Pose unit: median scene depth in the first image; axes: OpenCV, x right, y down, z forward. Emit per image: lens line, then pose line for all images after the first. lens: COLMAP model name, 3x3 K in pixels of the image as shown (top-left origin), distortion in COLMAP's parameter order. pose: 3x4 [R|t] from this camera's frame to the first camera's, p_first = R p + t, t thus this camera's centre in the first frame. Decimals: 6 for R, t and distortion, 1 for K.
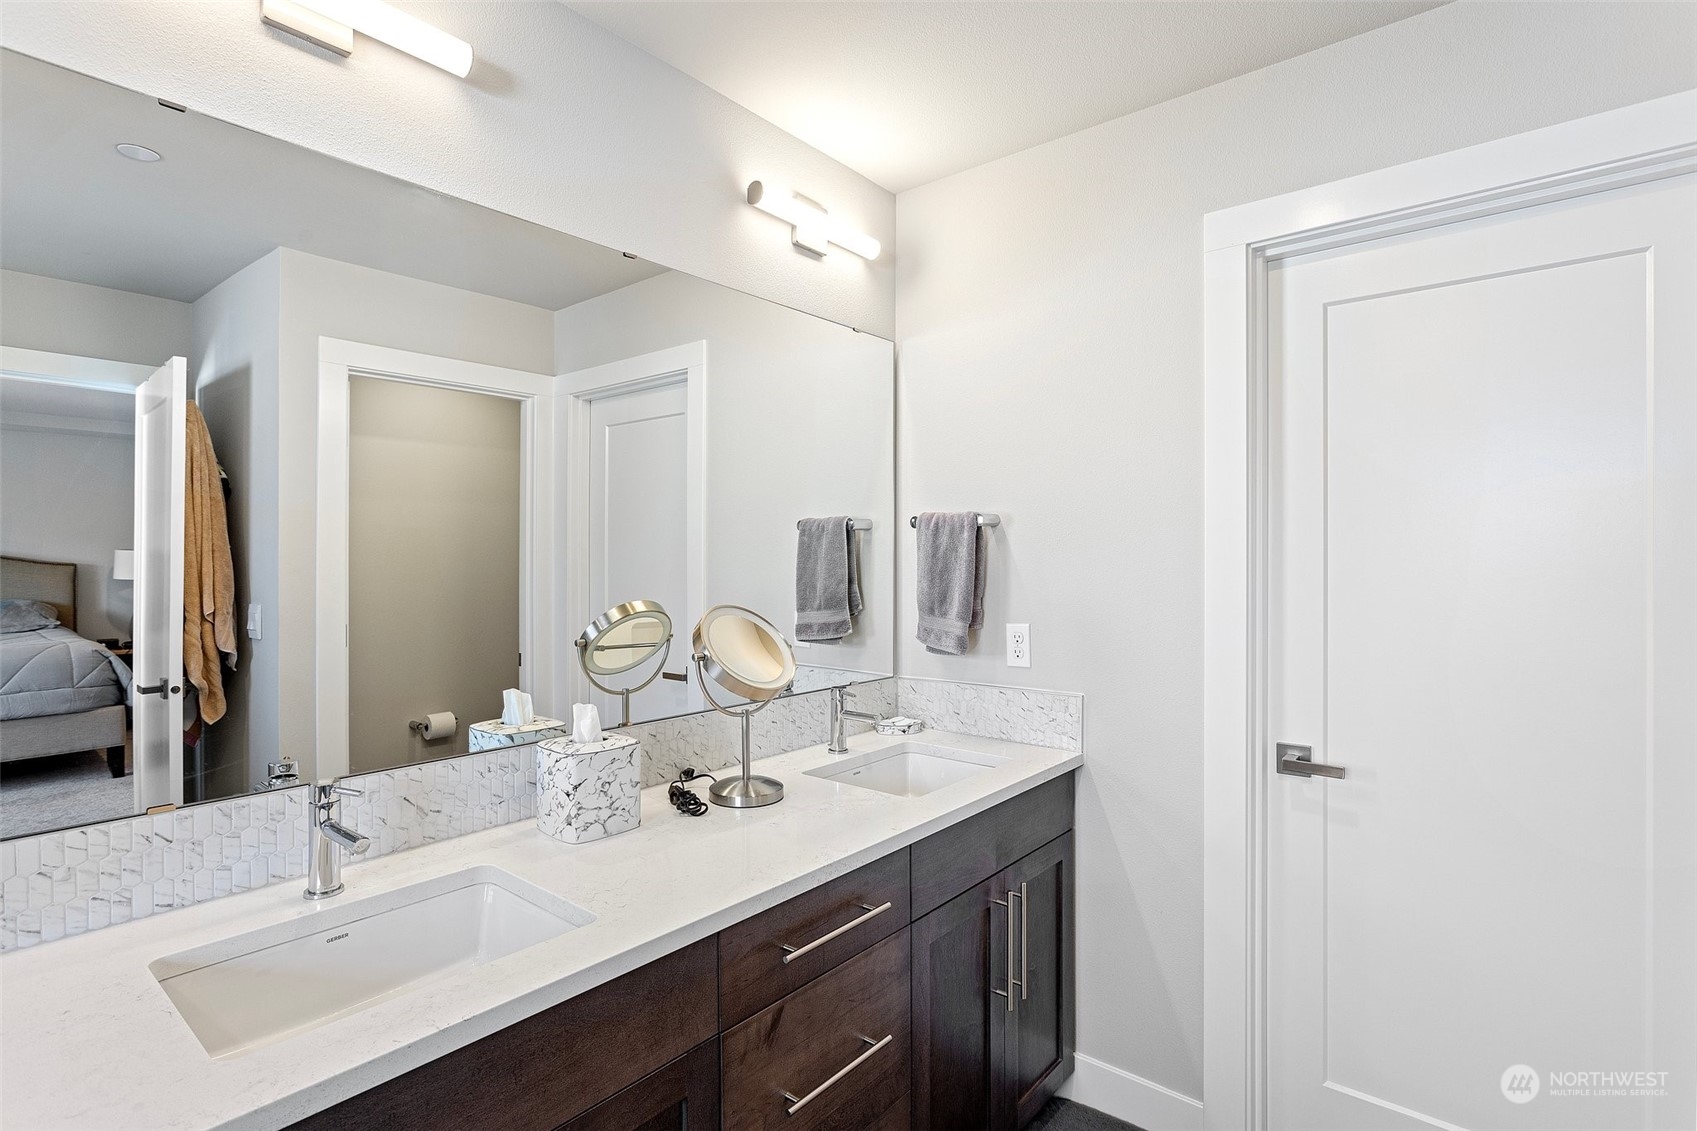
lens RADIAL K [[823.8, 0, 852.9], [0, 823.8, 559.1], [0, 0, 1]] dist [0.000485, 0.000439]
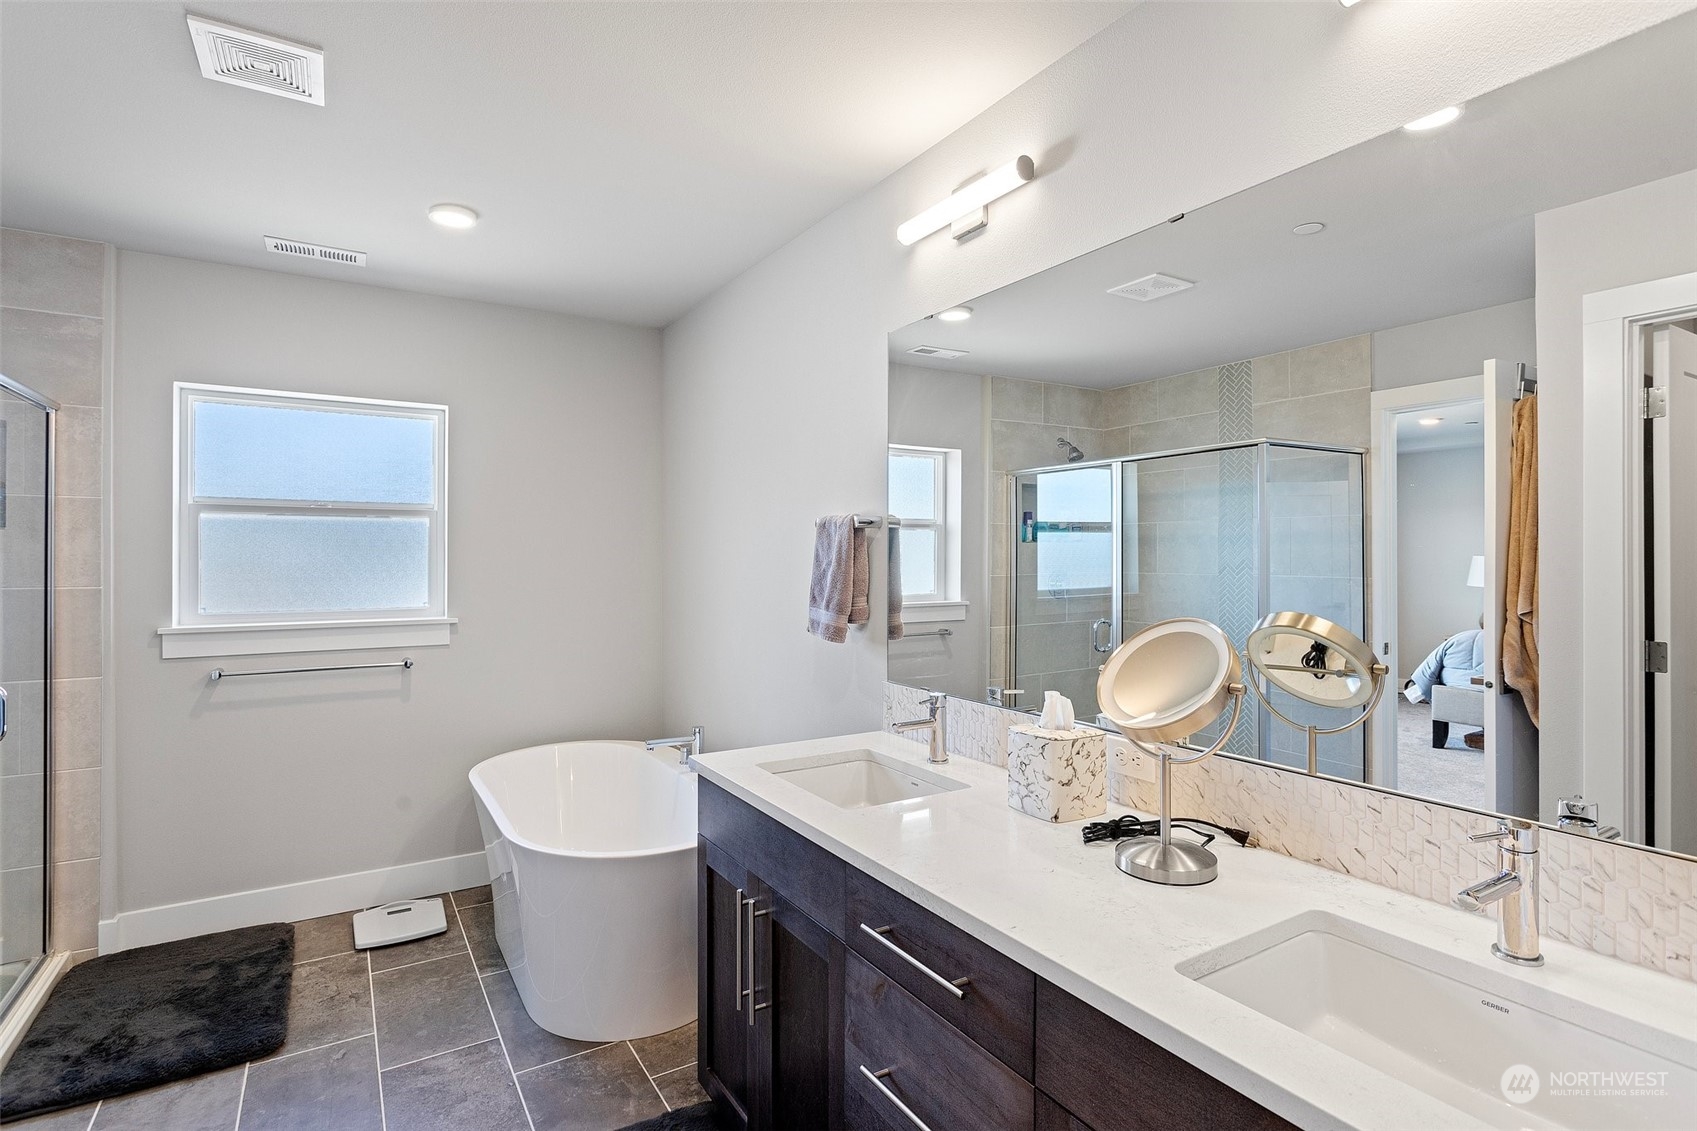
lens RADIAL K [[823.8, 0, 848.3], [0, 823.8, 560.4], [0, 0, 1]] dist [0.000485, 0.000439]
pose [[-0.314503, 0.001859, -0.949255, 0.832587], [0.000131, 0.999998, 0.001915, 0.000404], [0.949257, 0.000478, -0.314502, 1.151174]]
